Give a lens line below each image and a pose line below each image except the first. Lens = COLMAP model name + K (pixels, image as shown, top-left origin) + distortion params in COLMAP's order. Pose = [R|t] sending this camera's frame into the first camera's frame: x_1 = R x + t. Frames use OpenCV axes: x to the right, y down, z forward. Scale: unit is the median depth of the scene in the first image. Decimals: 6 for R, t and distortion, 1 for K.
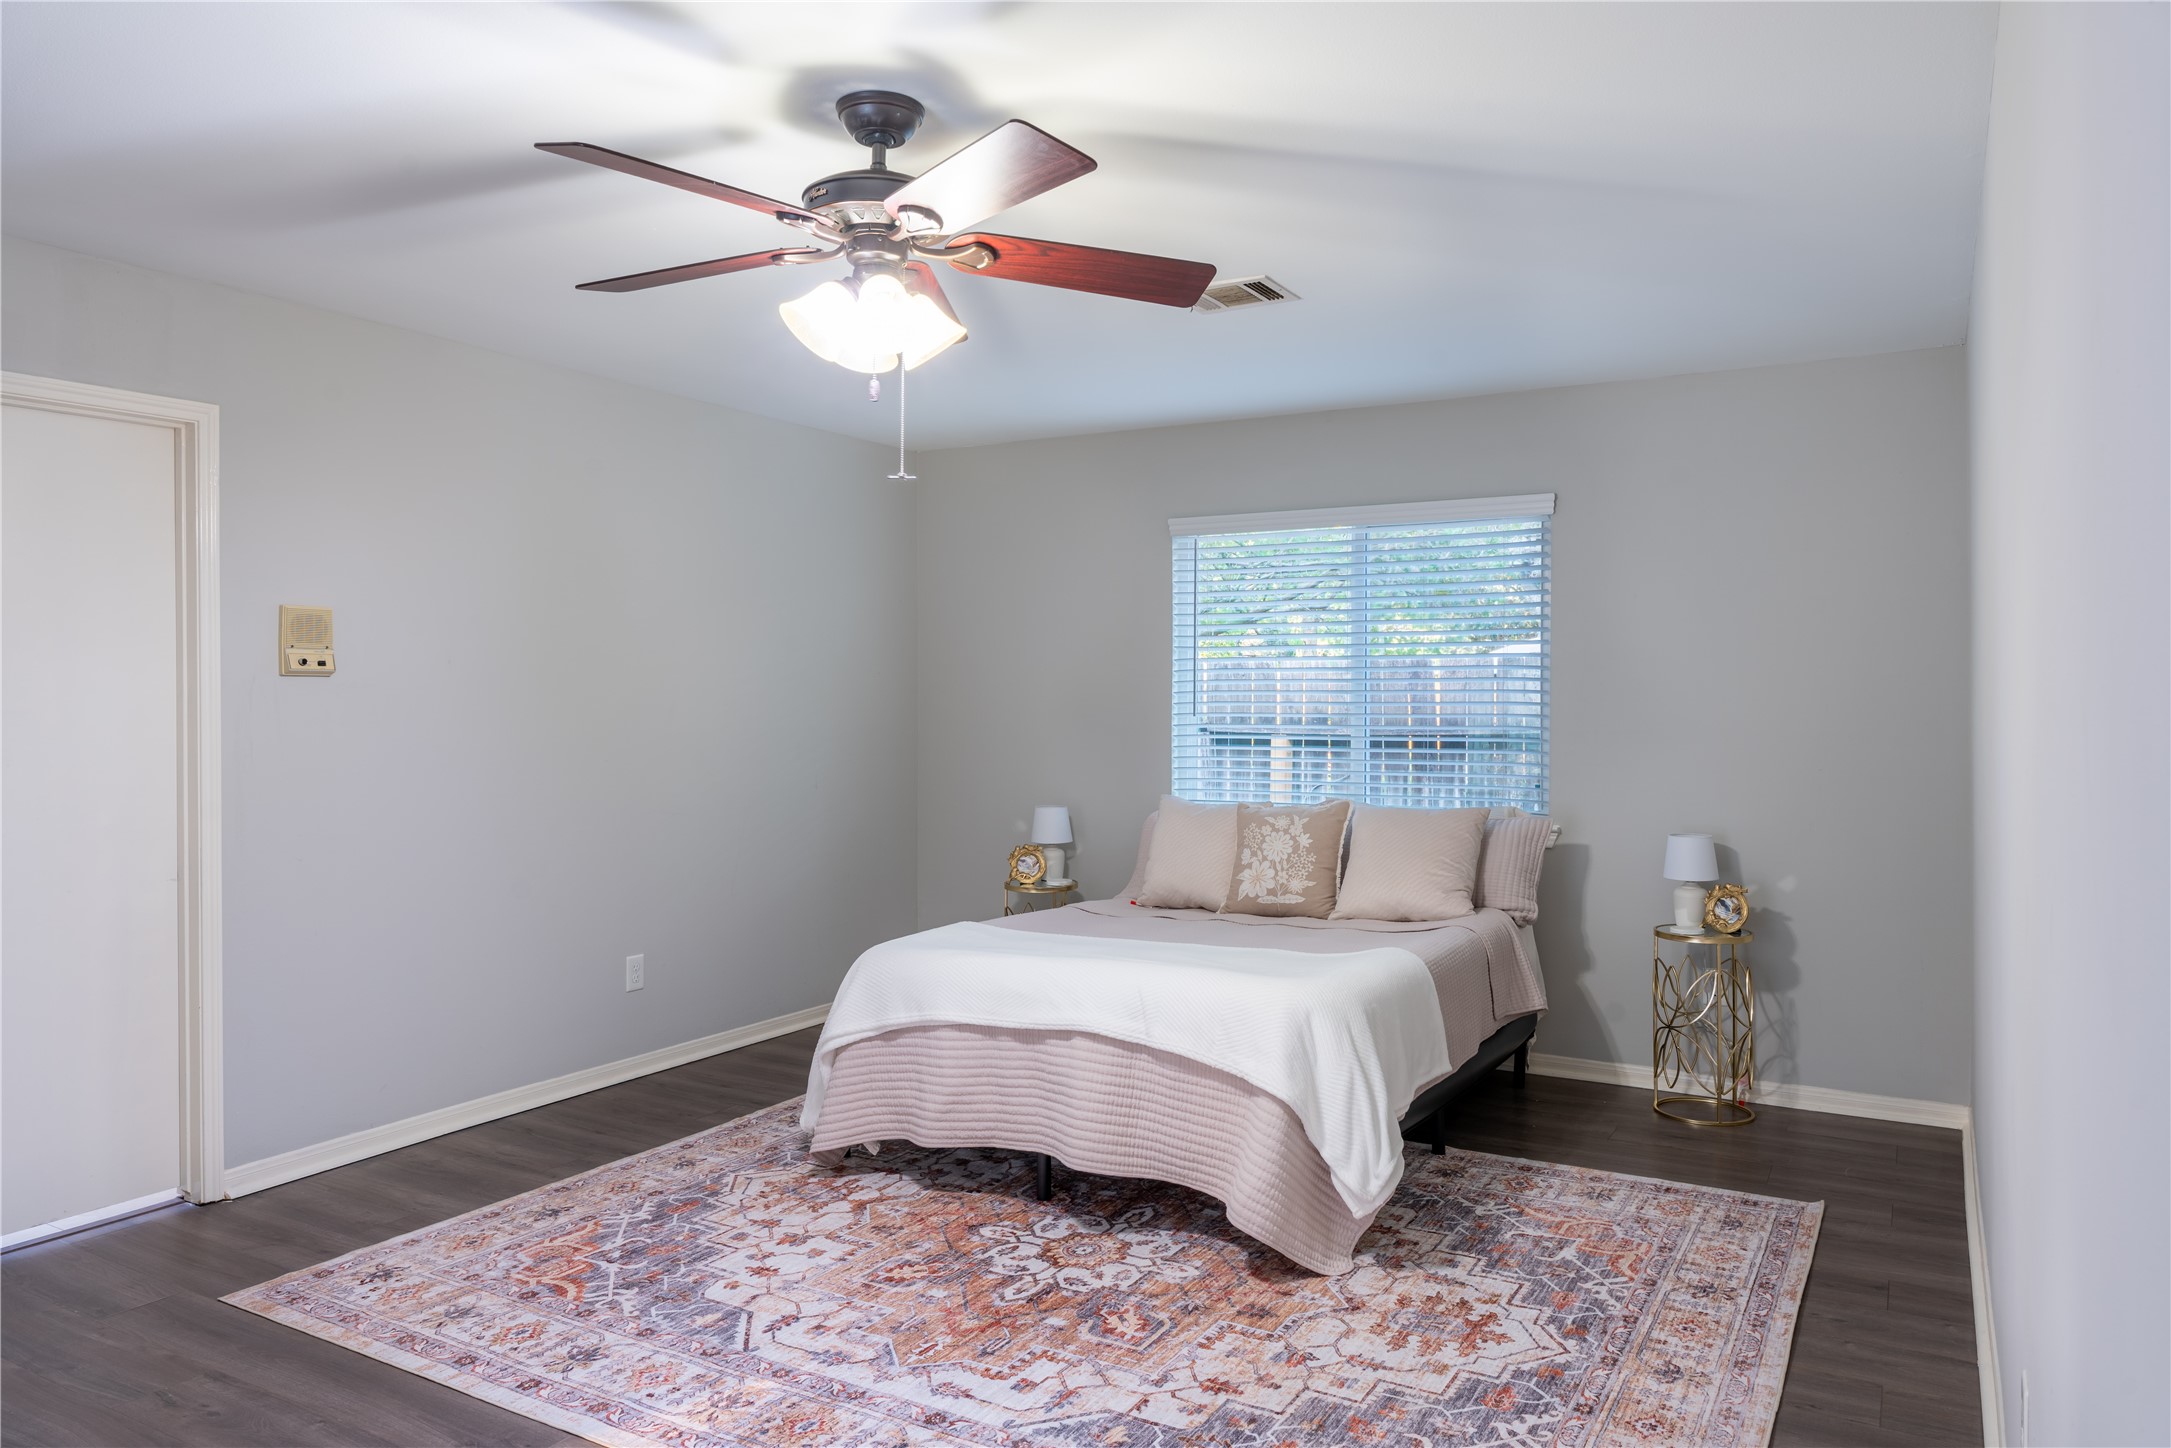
lens RADIAL K [[1447.3, 0, 1067.1], [0, 1447.3, 722.2], [0, 0, 1]] dist [-0.005459, -0.005670]
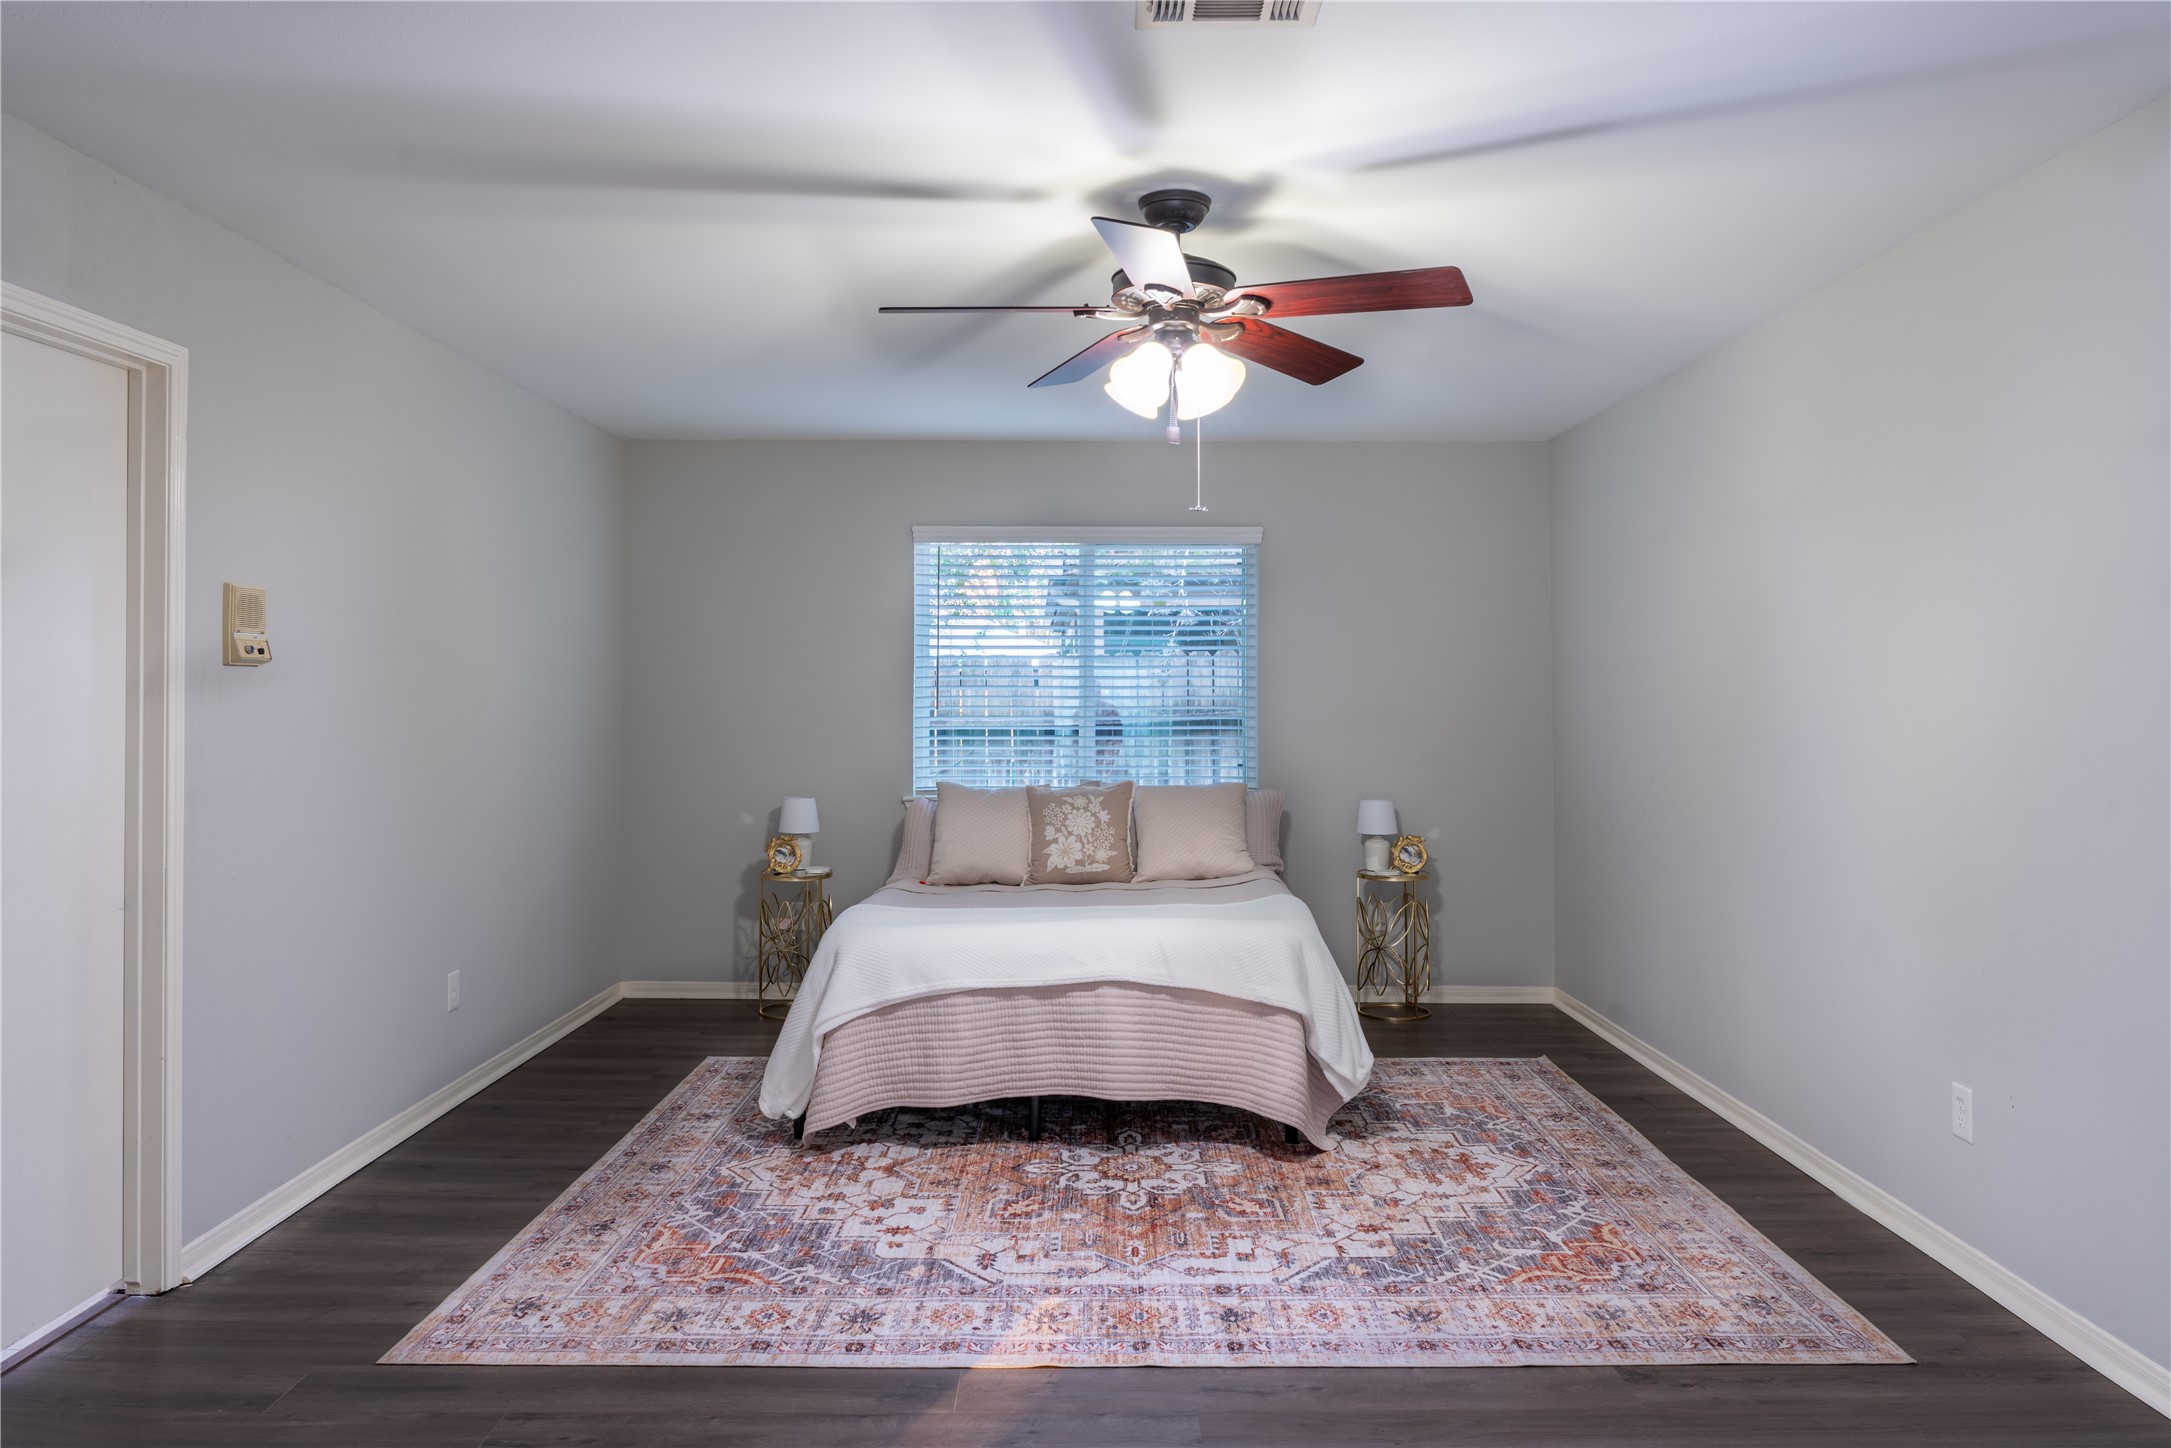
lens RADIAL K [[1462.7, 0, 1083.0], [0, 1462.7, 687.7], [0, 0, 1]] dist [-0.007013, -0.001211]
pose [[0.868374, 0.003896, 0.495895, -0.595426], [0.005688, 0.999825, -0.017816, -0.000070], [-0.495877, 0.018292, 0.868200, -0.009000]]
